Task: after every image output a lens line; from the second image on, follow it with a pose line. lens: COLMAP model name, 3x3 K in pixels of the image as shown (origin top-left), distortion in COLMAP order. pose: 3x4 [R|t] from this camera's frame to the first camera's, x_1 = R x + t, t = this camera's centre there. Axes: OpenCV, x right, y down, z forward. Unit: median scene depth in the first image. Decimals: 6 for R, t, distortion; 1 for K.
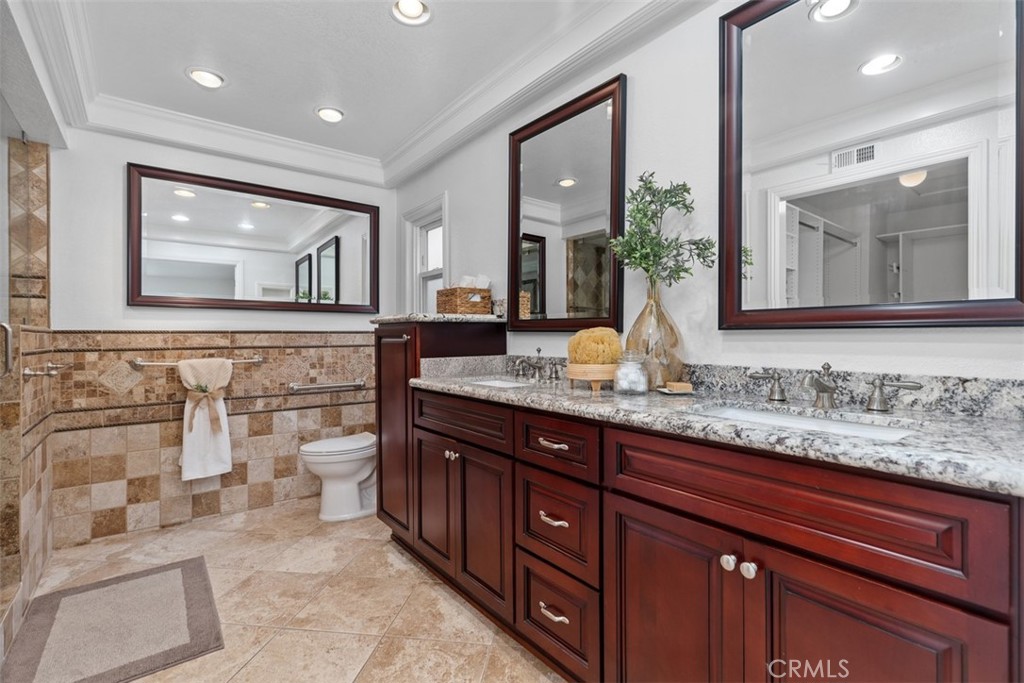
lens RADIAL K [[466.9, 0, 513.1], [0, 466.9, 339.1], [0, 0, 1]] dist [0.006236, -0.000105]
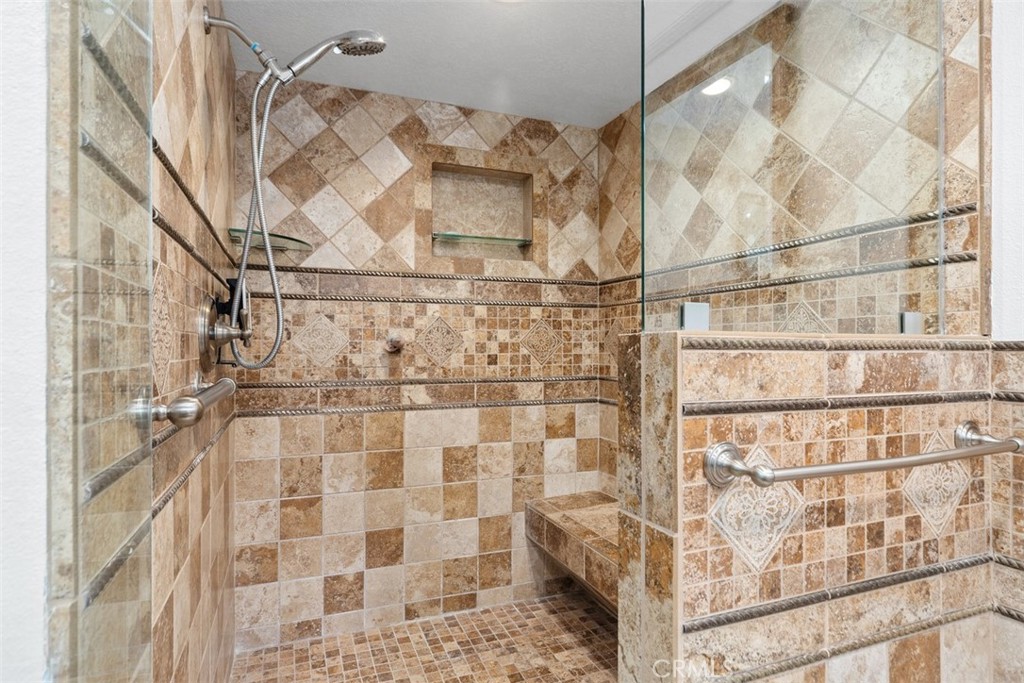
lens RADIAL K [[580.2, 0, 506.8], [0, 580.2, 348.9], [0, 0, 1]] dist [0.005136, -0.000510]
pose [[-0.250722, -0.006508, -0.968037, -0.472581], [-0.002759, 0.999978, -0.006008, -0.010286], [0.968055, 0.001165, -0.250734, 0.817000]]
